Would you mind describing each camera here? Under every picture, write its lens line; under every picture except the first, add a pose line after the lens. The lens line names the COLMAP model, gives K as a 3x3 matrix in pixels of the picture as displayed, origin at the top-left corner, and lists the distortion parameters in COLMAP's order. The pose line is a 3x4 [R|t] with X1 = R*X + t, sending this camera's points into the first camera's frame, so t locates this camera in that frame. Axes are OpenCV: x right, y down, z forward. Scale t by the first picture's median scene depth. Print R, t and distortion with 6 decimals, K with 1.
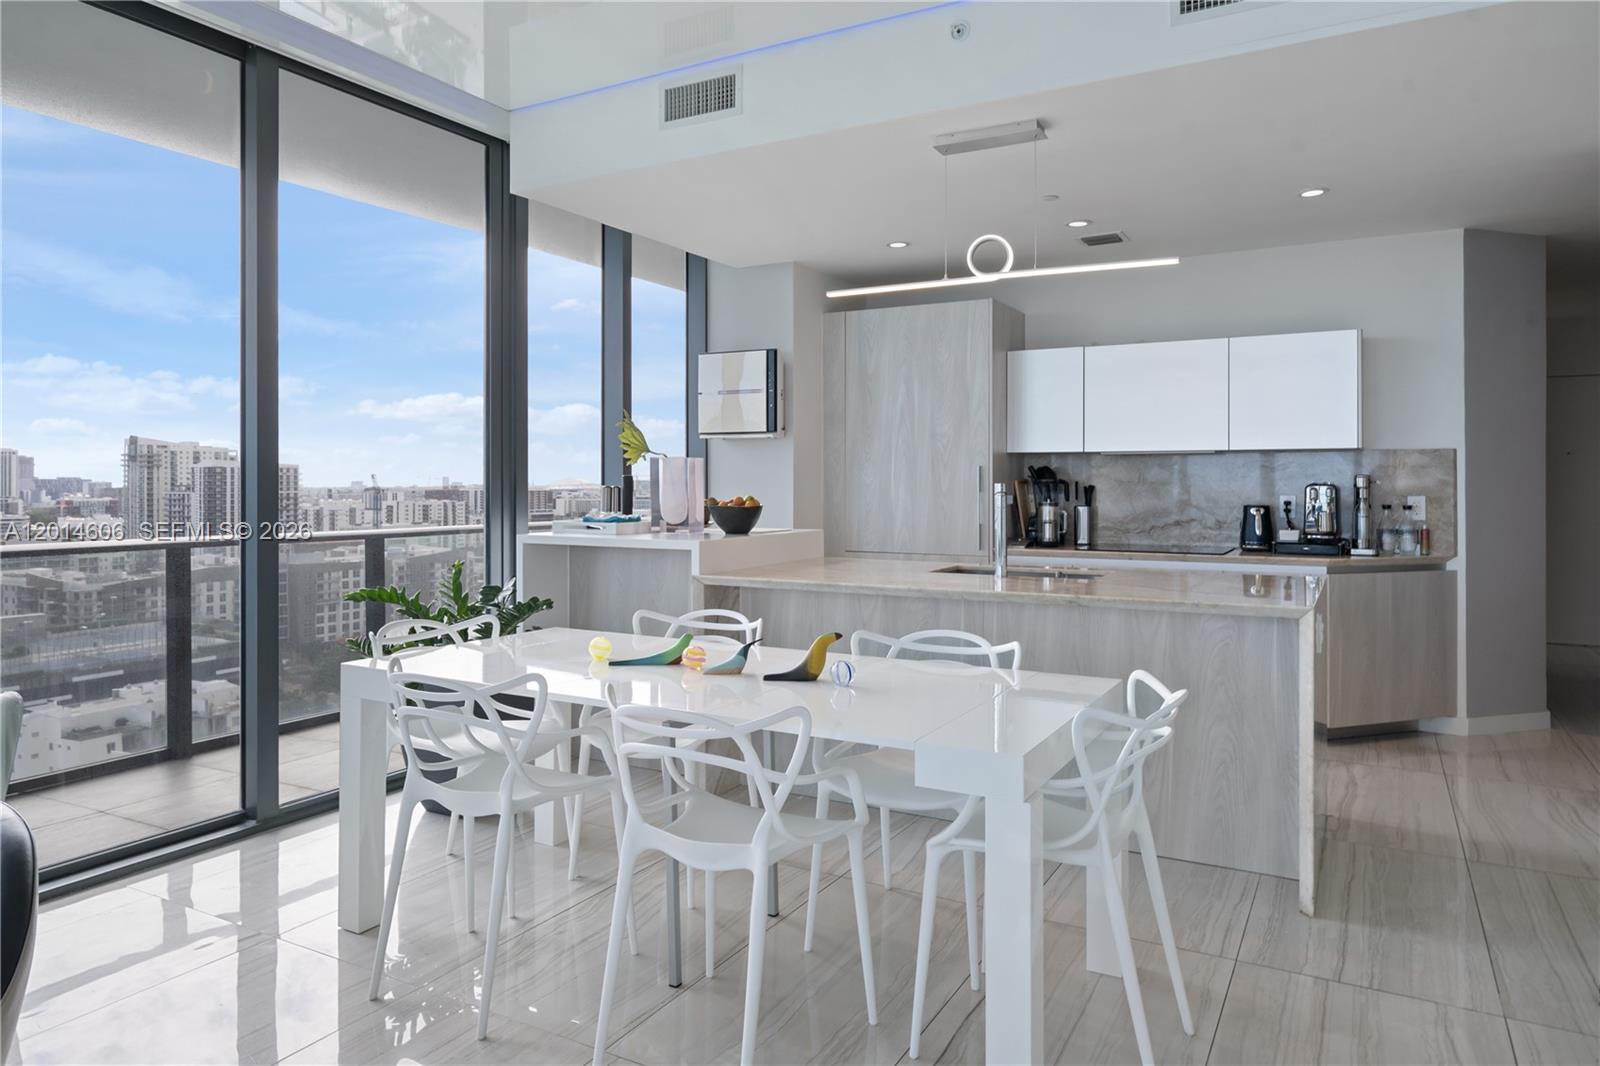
lens RADIAL K [[1100.3, 0, 766.6], [0, 1100.3, 494.8], [0, 0, 1]] dist [0.001276, -0.001045]
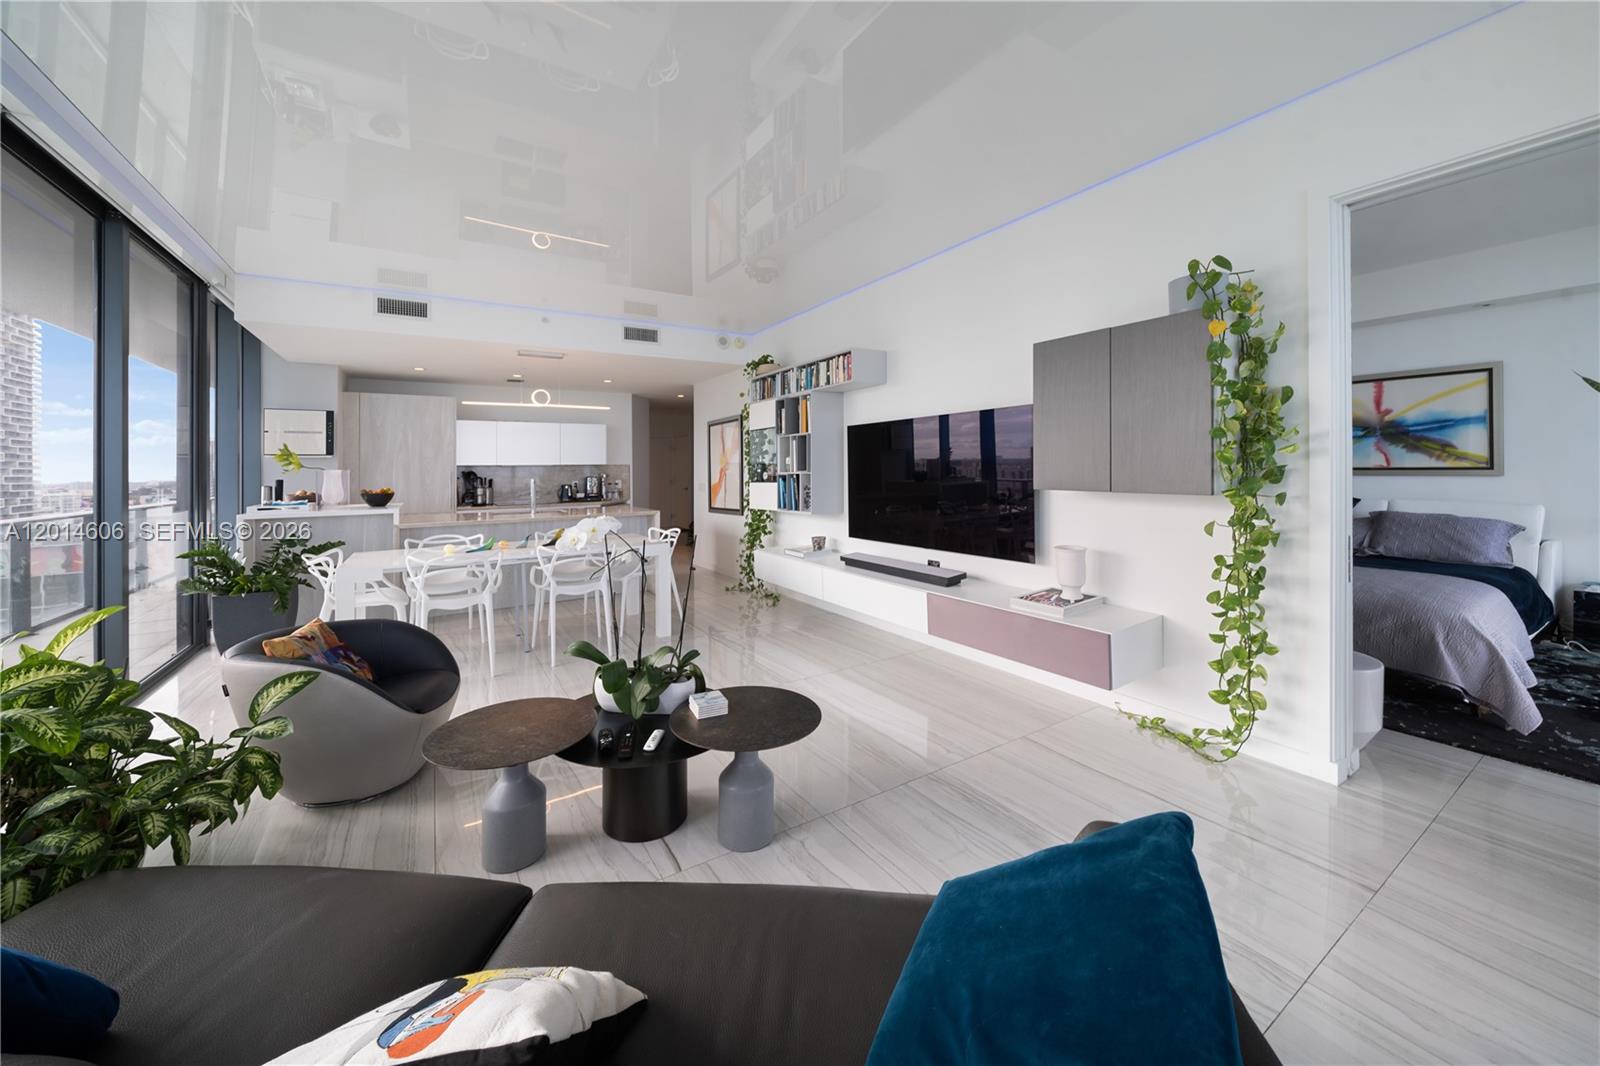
lens RADIAL K [[558.9, 0, 819.1], [0, 558.9, 475.2], [0, 0, 1]] dist [-0.001192, 0.000170]
pose [[0.460985, -0.019835, 0.887186, -0.502988], [0.025351, 0.999636, 0.009177, -0.011434], [-0.887046, 0.018260, 0.461320, -0.184162]]
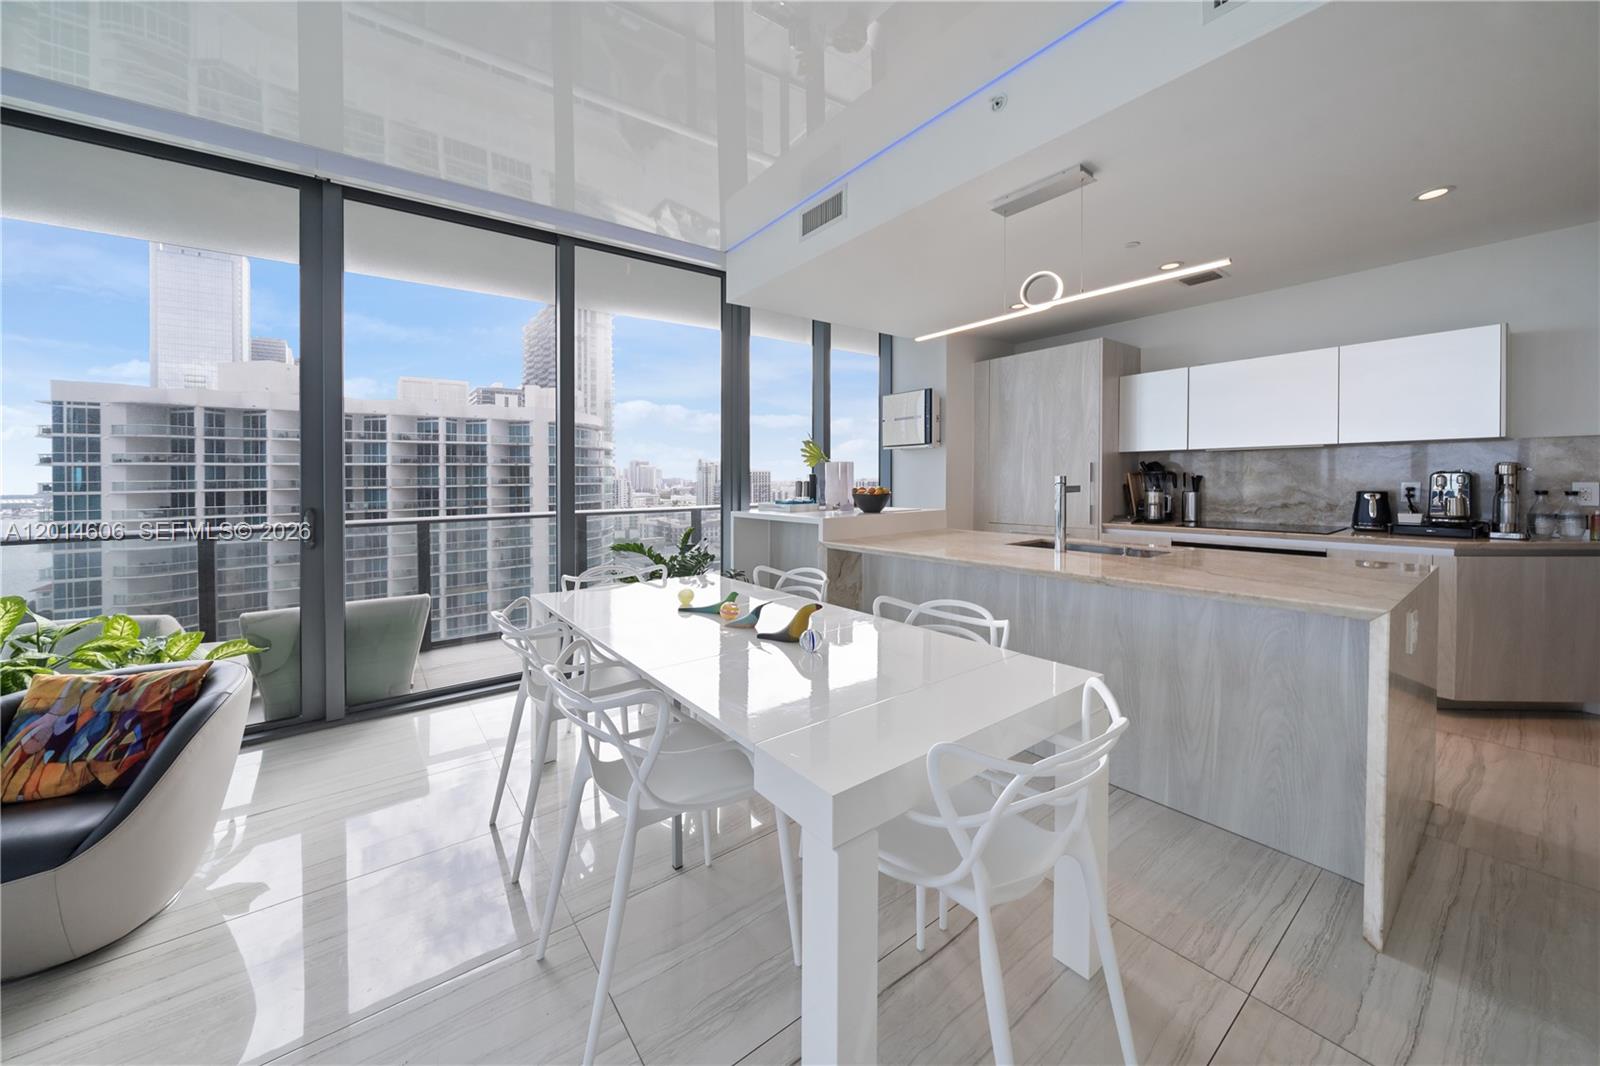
lens RADIAL K [[569.1, 0, 730.9], [0, 569.1, 495.3], [0, 0, 1]] dist [-0.009732, 0.000477]
pose [[0.893038, 0.000541, -0.449981, 0.122465], [0.008520, 0.999800, 0.018111, -0.002464], [0.449901, -0.020007, 0.892854, 0.193615]]
